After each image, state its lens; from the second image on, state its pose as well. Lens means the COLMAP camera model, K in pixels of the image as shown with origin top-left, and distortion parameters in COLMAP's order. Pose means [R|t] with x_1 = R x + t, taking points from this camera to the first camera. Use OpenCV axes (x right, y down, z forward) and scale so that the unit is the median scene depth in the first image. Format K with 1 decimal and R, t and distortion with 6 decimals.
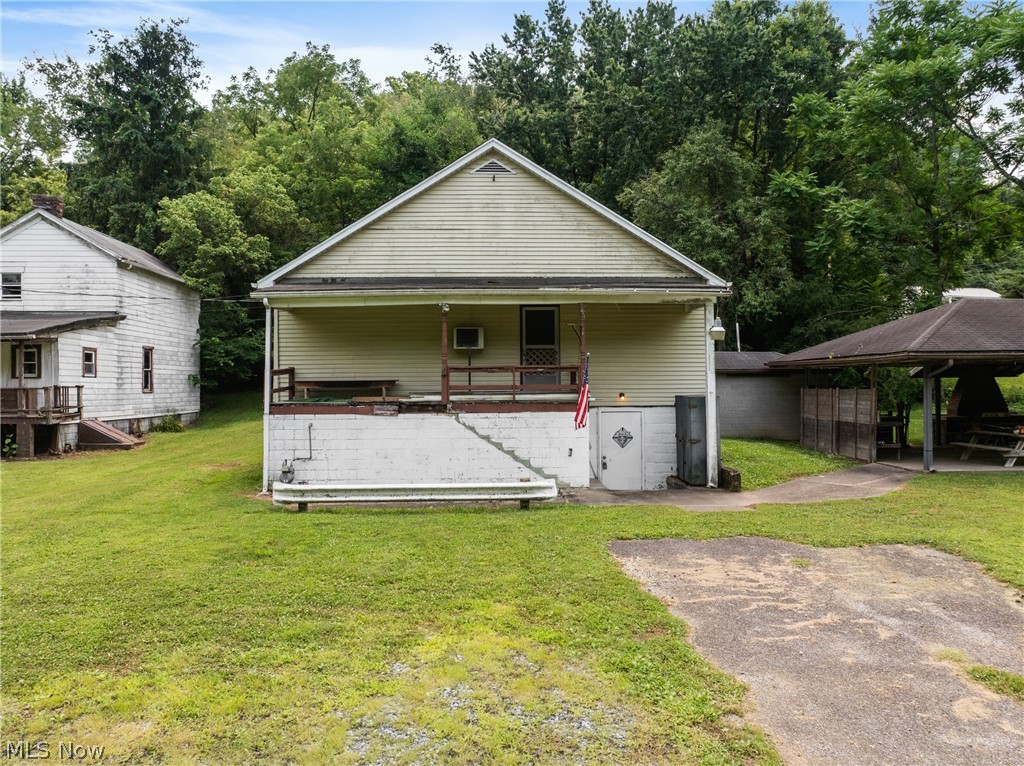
lens RADIAL K [[725.0, 0, 510.0], [0, 725.0, 384.7], [0, 0, 1]] dist [-0.047249, 0.002097]
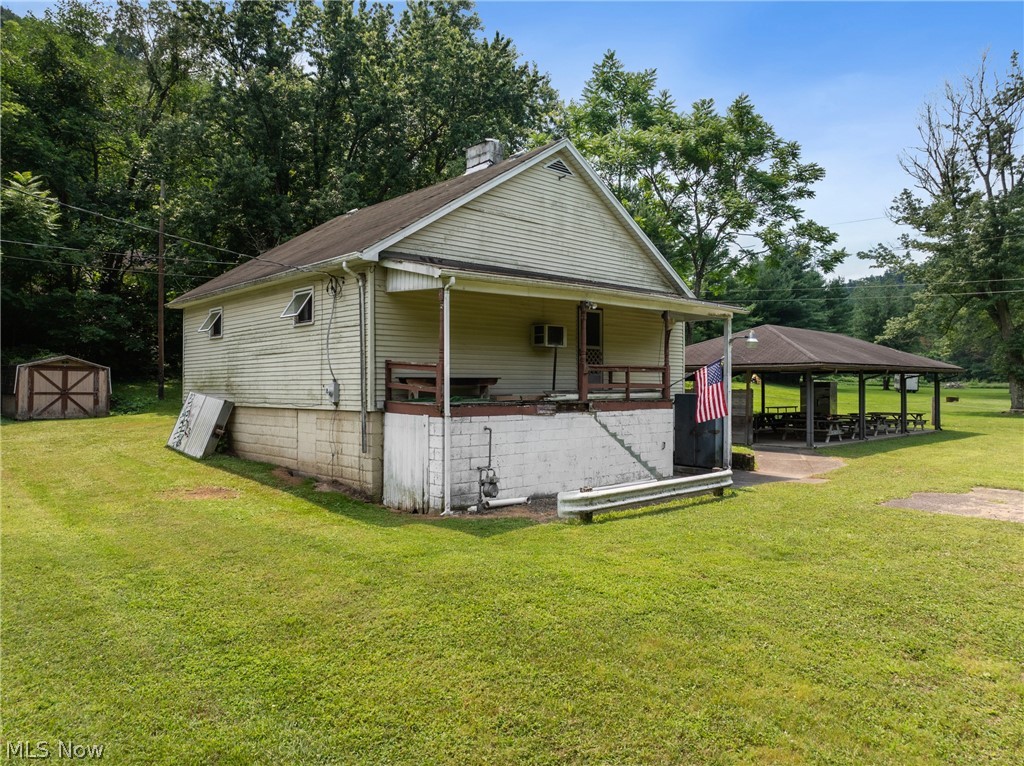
lens RADIAL K [[725.0, 0, 511.6], [0, 725.0, 383.2], [0, 0, 1]] dist [-0.047249, 0.002097]
pose [[0.760426, 0.008583, 0.649368, -0.806202], [-0.005416, 0.999962, -0.006874, 0.007580], [-0.649402, 0.001710, 0.760443, 0.315410]]
